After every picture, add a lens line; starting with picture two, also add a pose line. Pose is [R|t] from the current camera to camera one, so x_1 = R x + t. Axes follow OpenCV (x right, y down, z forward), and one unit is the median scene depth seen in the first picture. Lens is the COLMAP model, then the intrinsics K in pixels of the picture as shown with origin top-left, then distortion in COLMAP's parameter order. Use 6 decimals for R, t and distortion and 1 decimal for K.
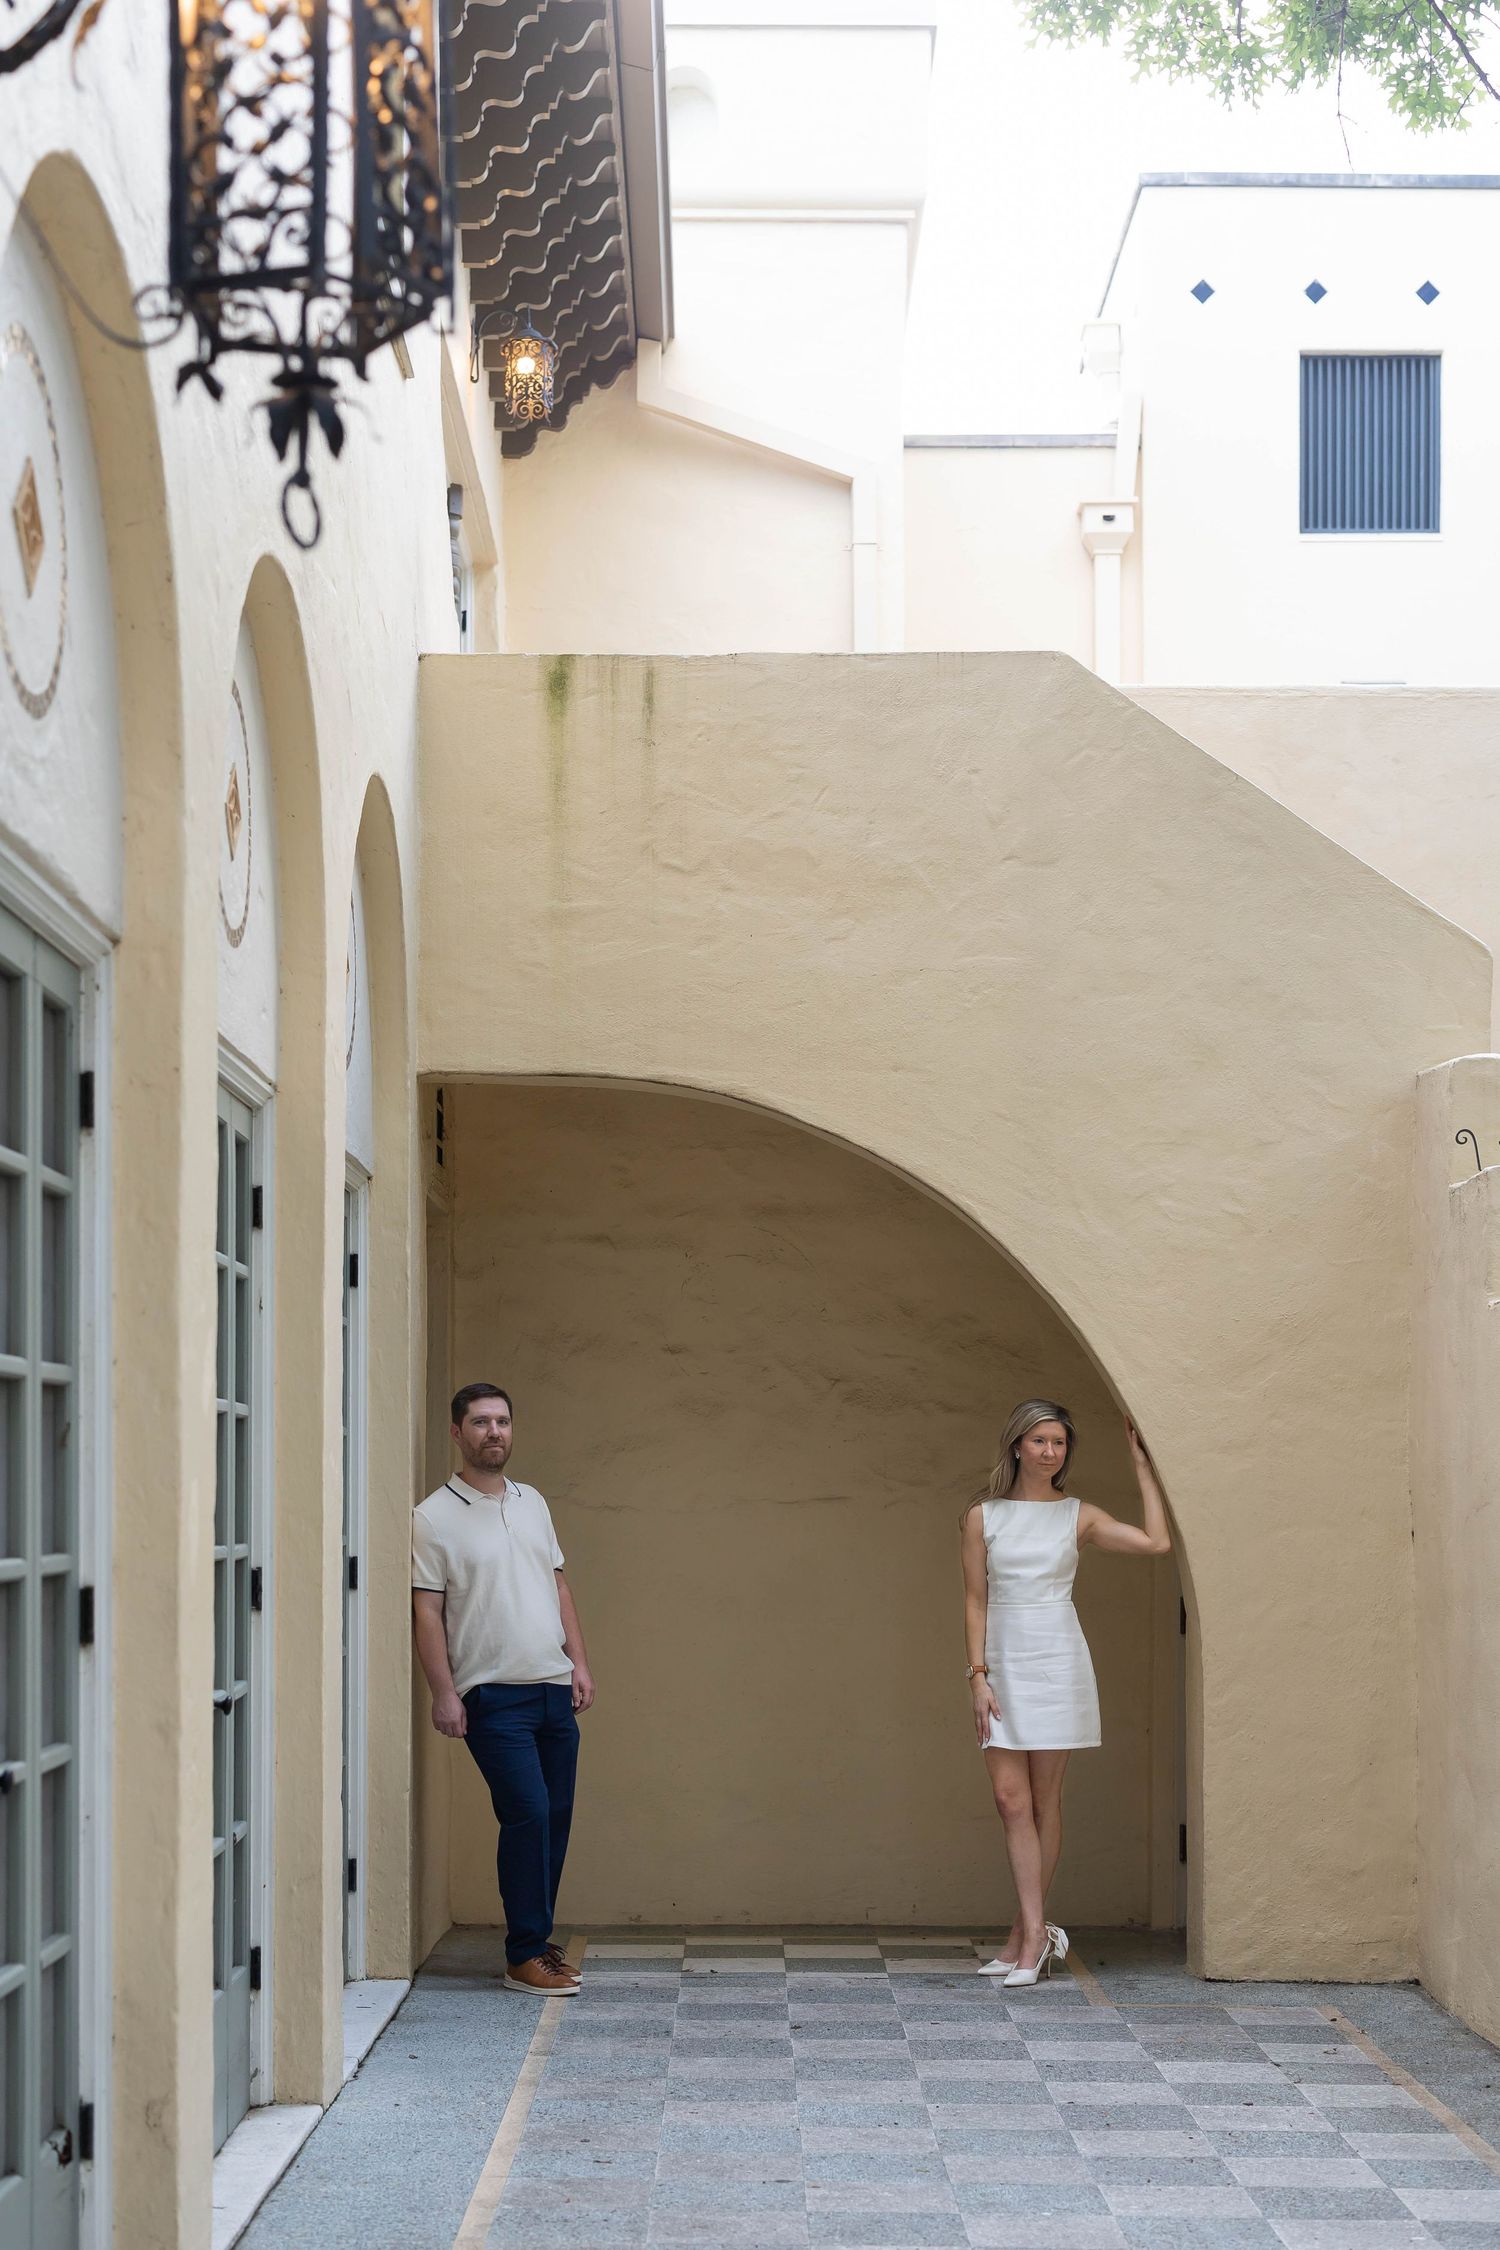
lens RADIAL K [[3371.8, 0, 742.4], [0, 3371.8, 1491.9], [0, 0, 1]] dist [0.015489, 0.010098]
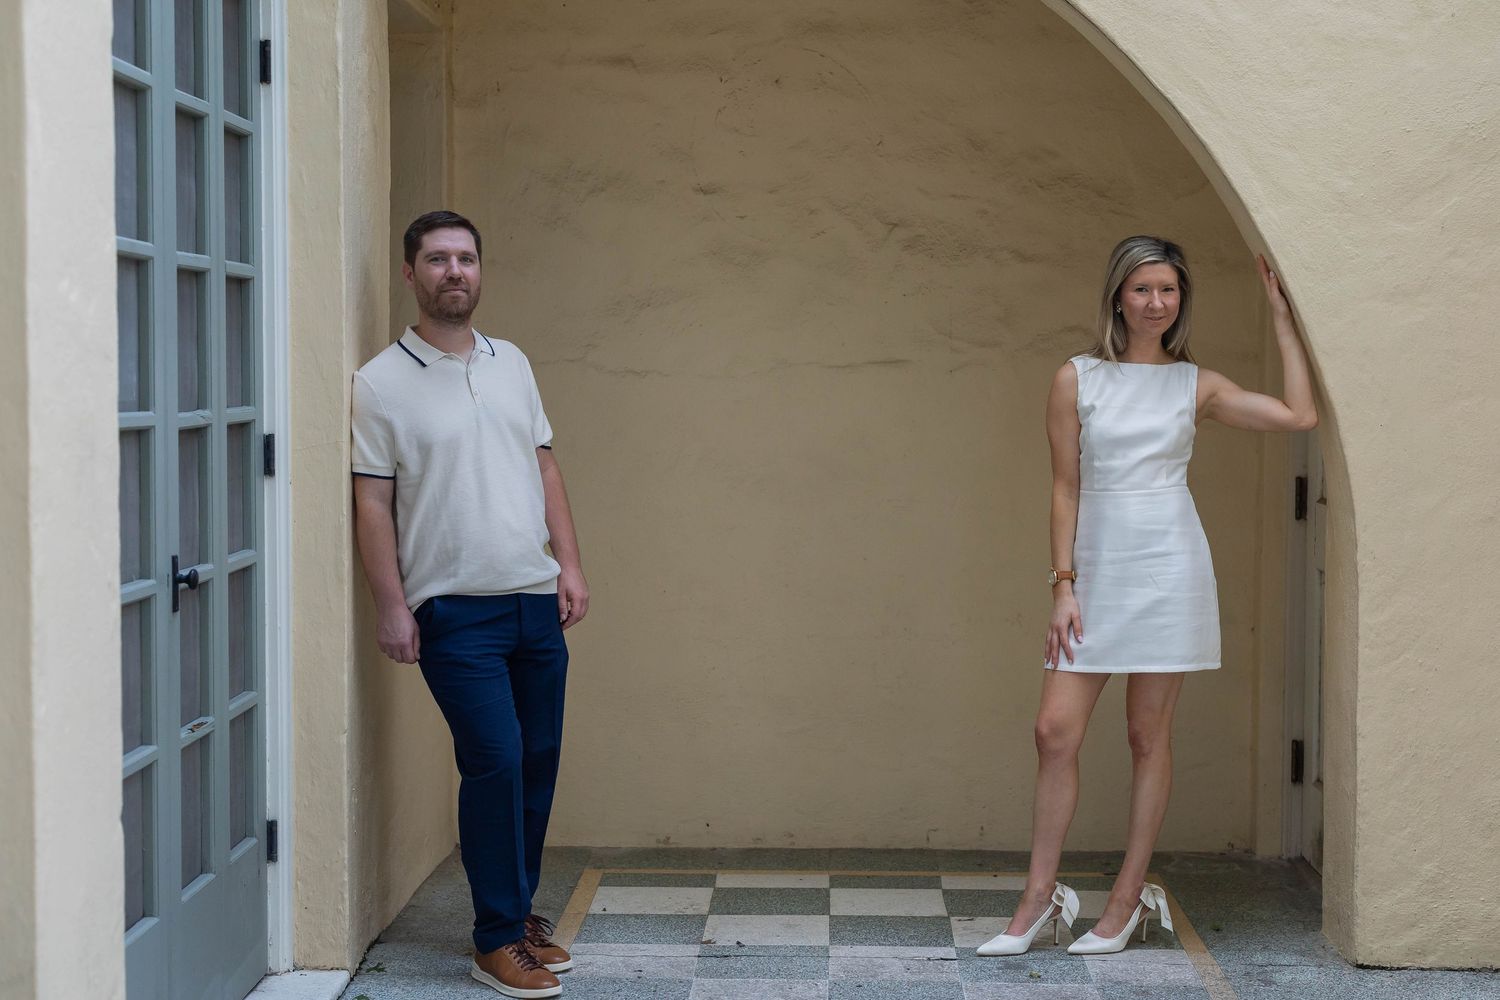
lens RADIAL K [[2209.9, 0, 750.0], [0, 2209.9, 500.0], [0, 0, 1]] dist [-0.363302, 1.685749]
pose [[0.999366, 0.001943, -0.035537, 0.012563], [0.000082, 0.998380, 0.056900, 0.006054], [0.035590, -0.056867, 0.997747, 0.497983]]
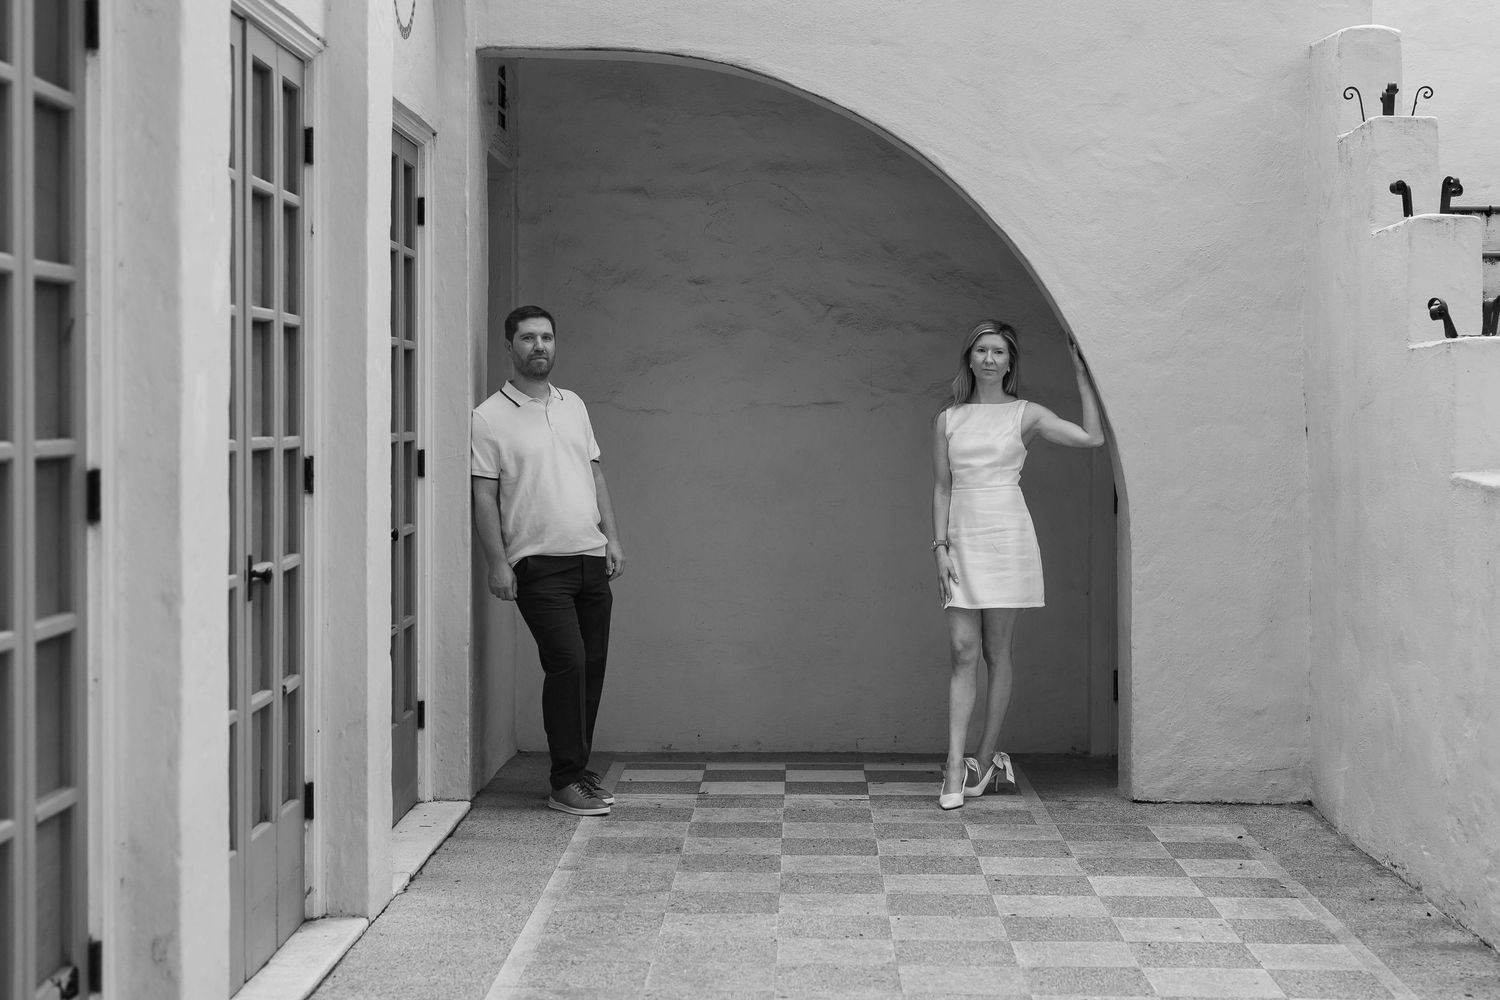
lens RADIAL K [[2492.8, 0, 755.5], [0, 2492.8, 436.4], [0, 0, 1]] dist [-0.010058, 0.092796]
pose [[0.999812, -0.001845, -0.019314, 0.020510], [0.002040, 0.999947, 0.010076, 0.005615], [0.019295, -0.010114, 0.999763, 0.113593]]
